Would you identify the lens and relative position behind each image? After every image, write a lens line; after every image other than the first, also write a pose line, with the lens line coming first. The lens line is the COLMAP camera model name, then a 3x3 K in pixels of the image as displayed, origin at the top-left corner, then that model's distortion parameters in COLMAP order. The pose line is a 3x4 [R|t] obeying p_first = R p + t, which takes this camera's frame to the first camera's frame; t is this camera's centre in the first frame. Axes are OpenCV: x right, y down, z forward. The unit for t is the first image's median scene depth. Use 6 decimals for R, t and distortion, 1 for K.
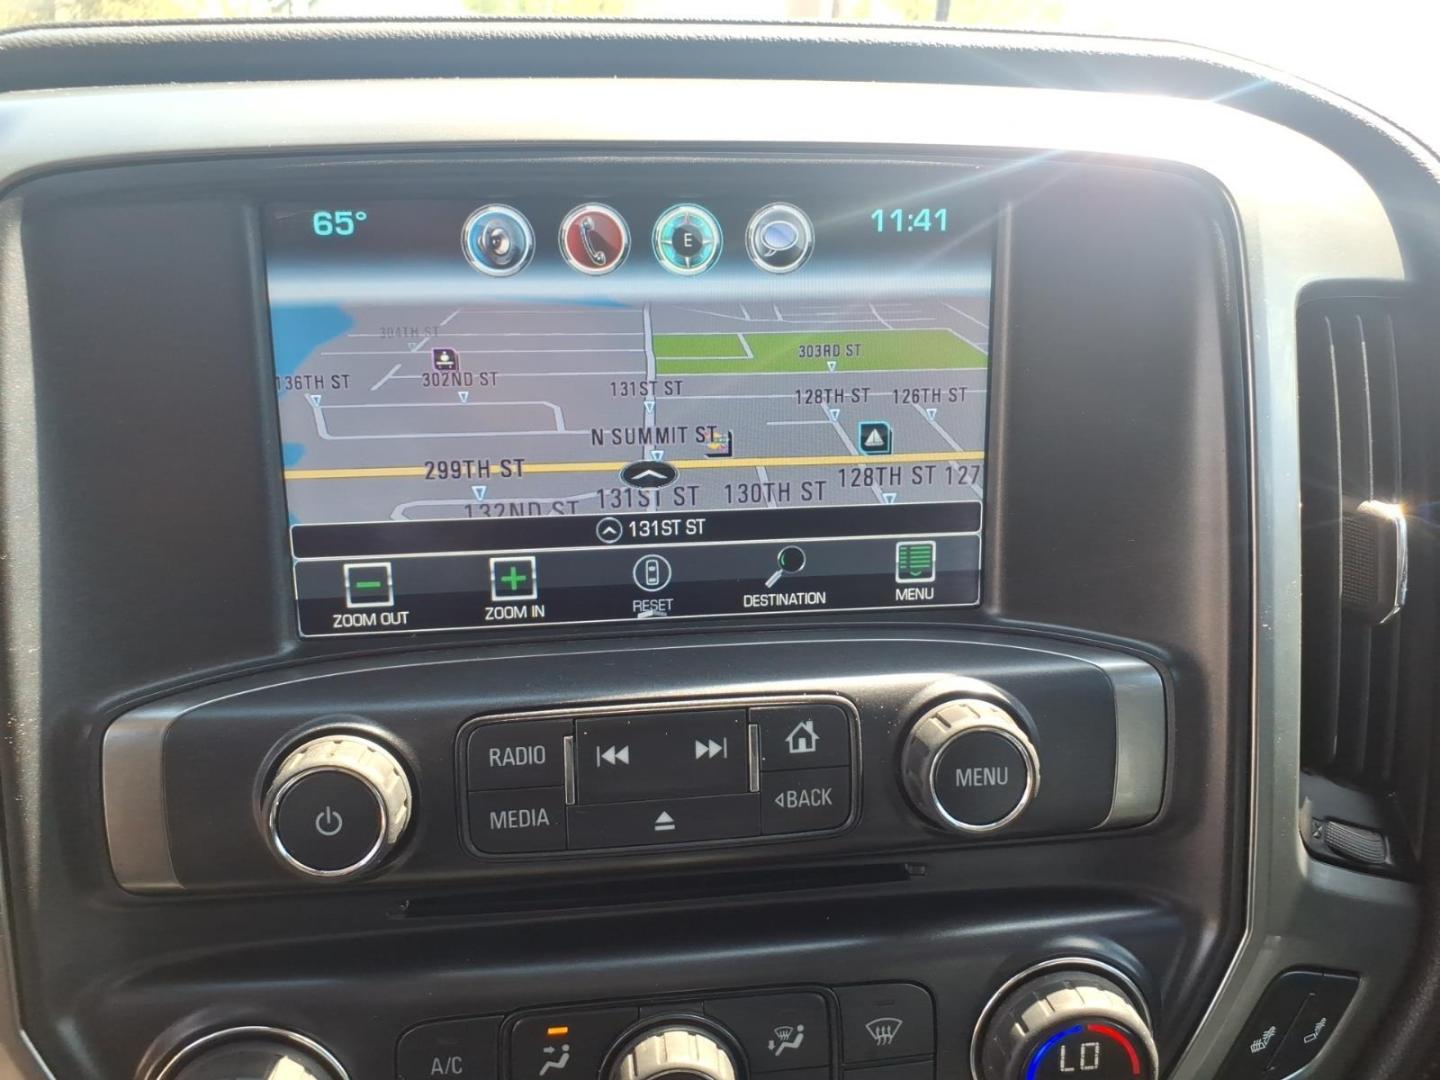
lens RADIAL K [[1135.8, 0, 733.2], [0, 1135.8, 533.9], [0, 0, 1]] dist [0.065493, -0.082559]
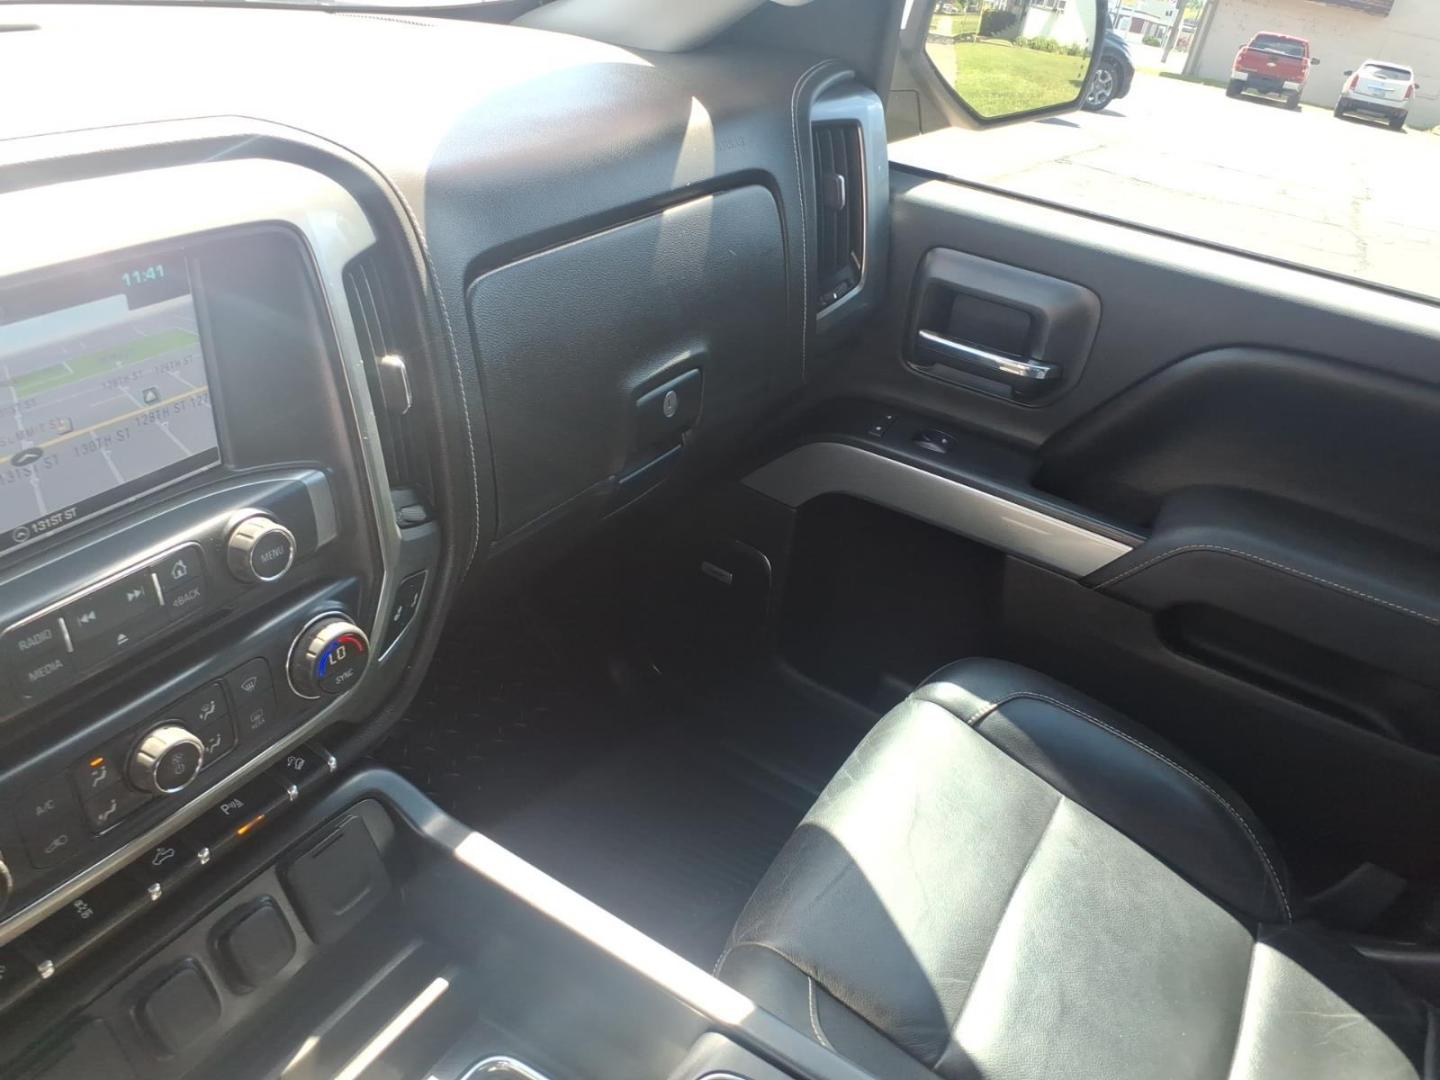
lens RADIAL K [[1145.9, 0, 756.8], [0, 1145.9, 539.7], [0, 0, 1]] dist [-0.004553, 0.004492]
pose [[0.602718, -0.354837, 0.714718, -0.666764], [0.087254, 0.919624, 0.382986, -0.485904], [-0.793170, -0.168470, 0.585235, -0.825657]]
